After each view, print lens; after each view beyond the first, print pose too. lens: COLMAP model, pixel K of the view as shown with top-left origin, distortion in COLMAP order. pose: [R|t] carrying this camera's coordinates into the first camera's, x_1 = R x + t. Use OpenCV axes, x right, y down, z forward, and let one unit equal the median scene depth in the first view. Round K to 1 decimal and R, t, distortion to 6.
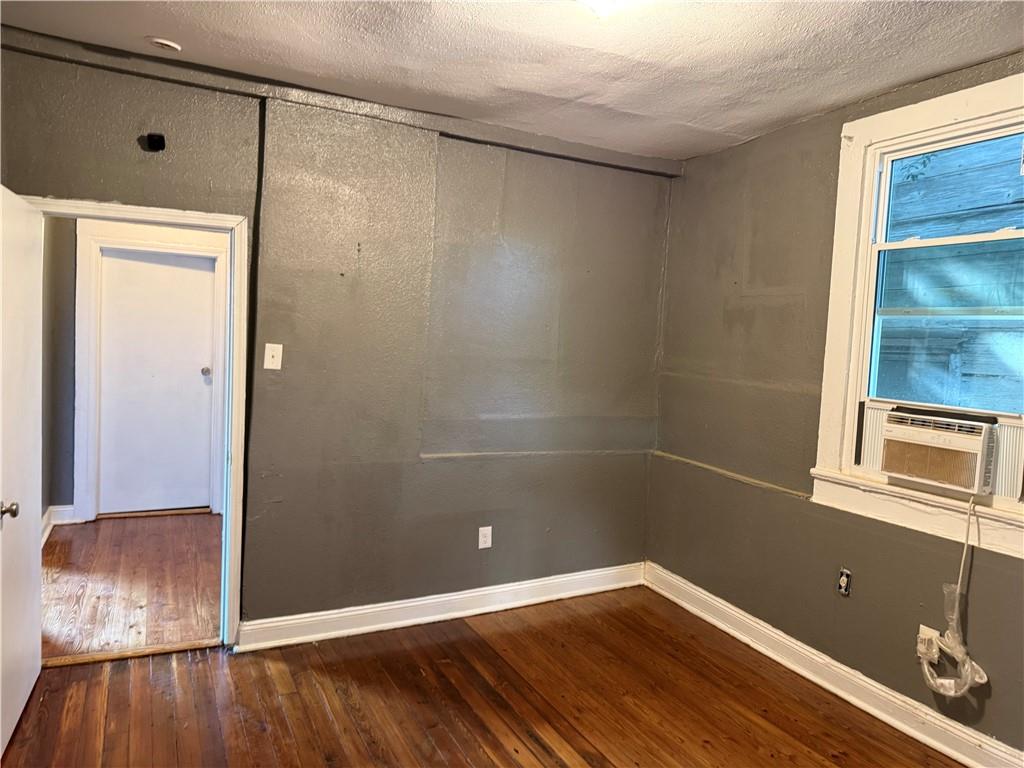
lens RADIAL K [[719.1, 0, 512.0], [0, 719.1, 384.0], [0, 0, 1]] dist [0.044456, -0.085868]
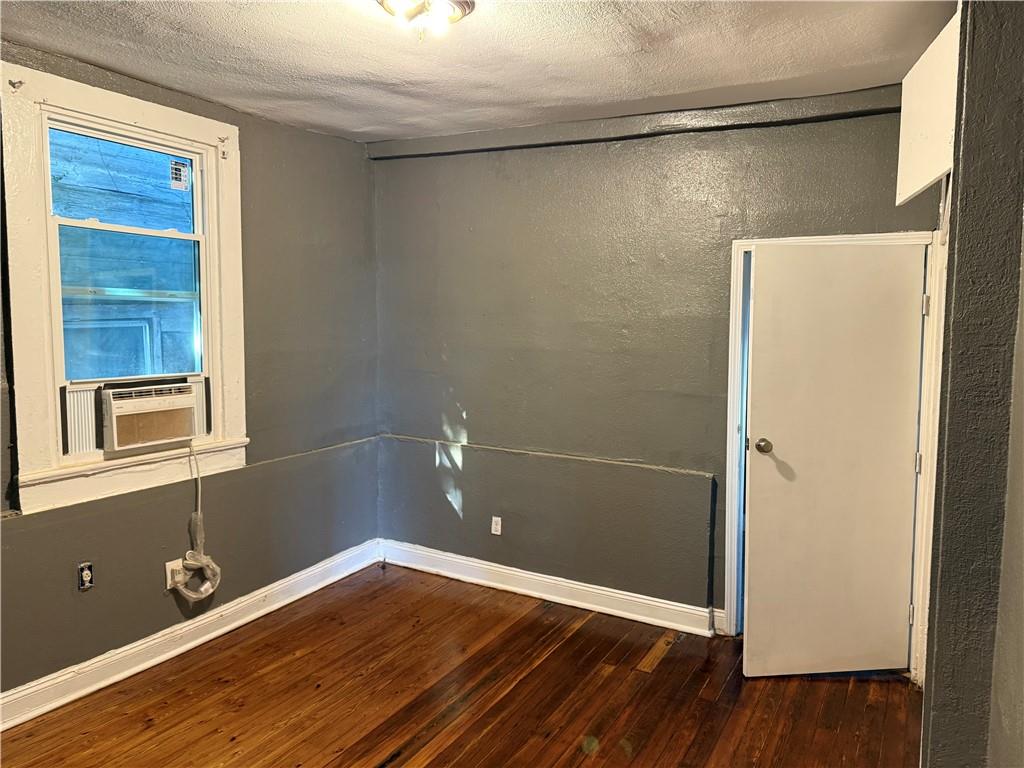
lens RADIAL K [[719.1, 0, 512.0], [0, 719.1, 384.0], [0, 0, 1]] dist [0.044456, -0.085868]
pose [[-0.576501, -0.117904, 0.808545, -0.643888], [0.023655, 0.986711, 0.160751, -0.122920], [-0.816754, 0.111799, -0.566052, 1.127554]]
